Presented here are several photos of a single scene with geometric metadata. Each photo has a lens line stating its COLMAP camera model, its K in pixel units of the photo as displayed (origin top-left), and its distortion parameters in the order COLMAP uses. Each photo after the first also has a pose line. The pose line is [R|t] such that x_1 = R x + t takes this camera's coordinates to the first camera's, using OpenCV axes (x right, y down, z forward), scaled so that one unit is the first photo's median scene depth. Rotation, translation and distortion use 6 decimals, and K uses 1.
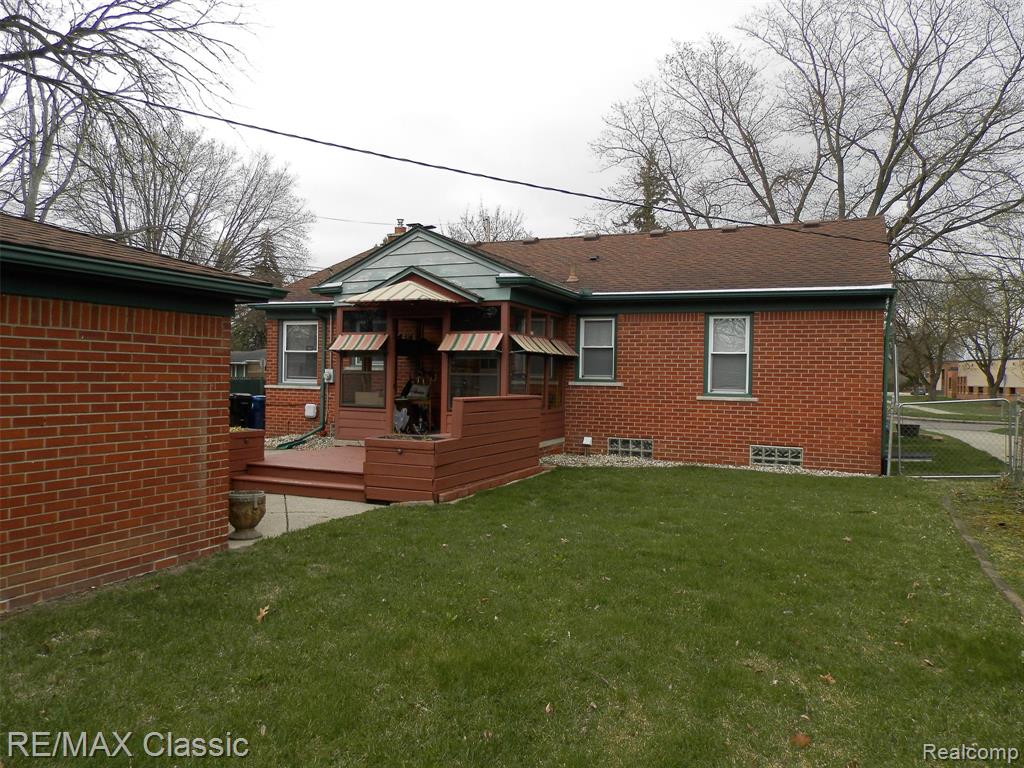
lens RADIAL K [[769.9, 0, 507.9], [0, 769.9, 379.8], [0, 0, 1]] dist [0.029408, -0.036986]
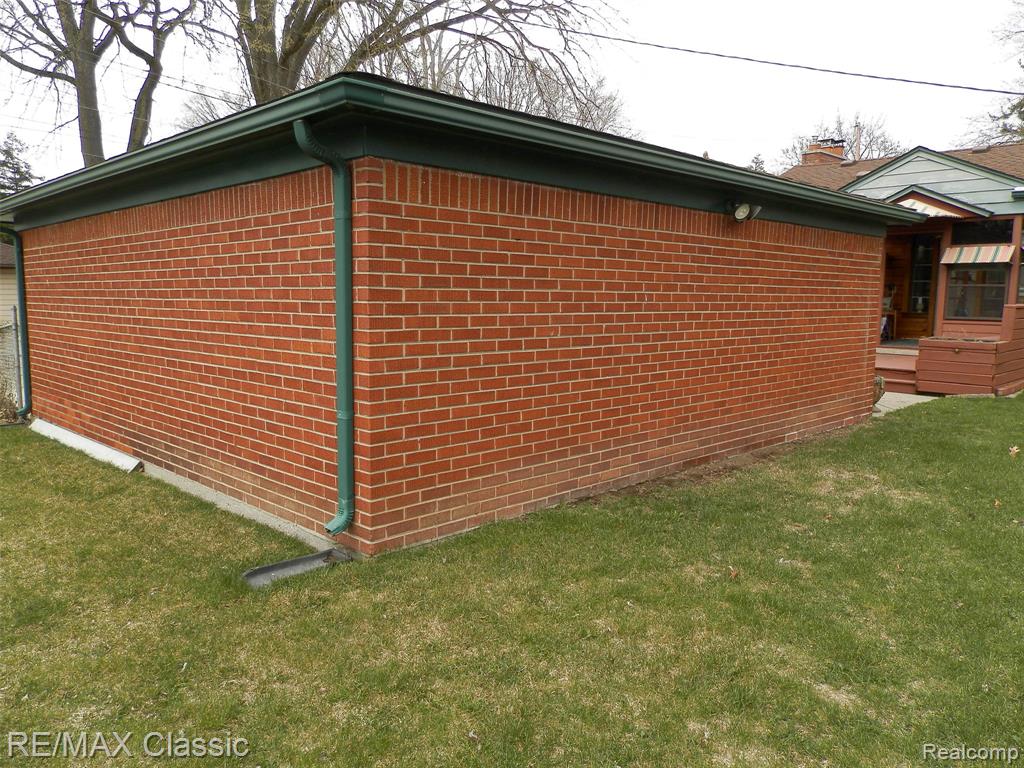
lens RADIAL K [[769.9, 0, 507.9], [0, 769.9, 379.8], [0, 0, 1]] dist [0.029408, -0.036986]
pose [[0.932546, 0.034315, -0.359417, -0.262510], [0.003439, 0.994584, 0.103878, 0.009550], [0.361035, -0.098107, 0.927377, -0.244109]]
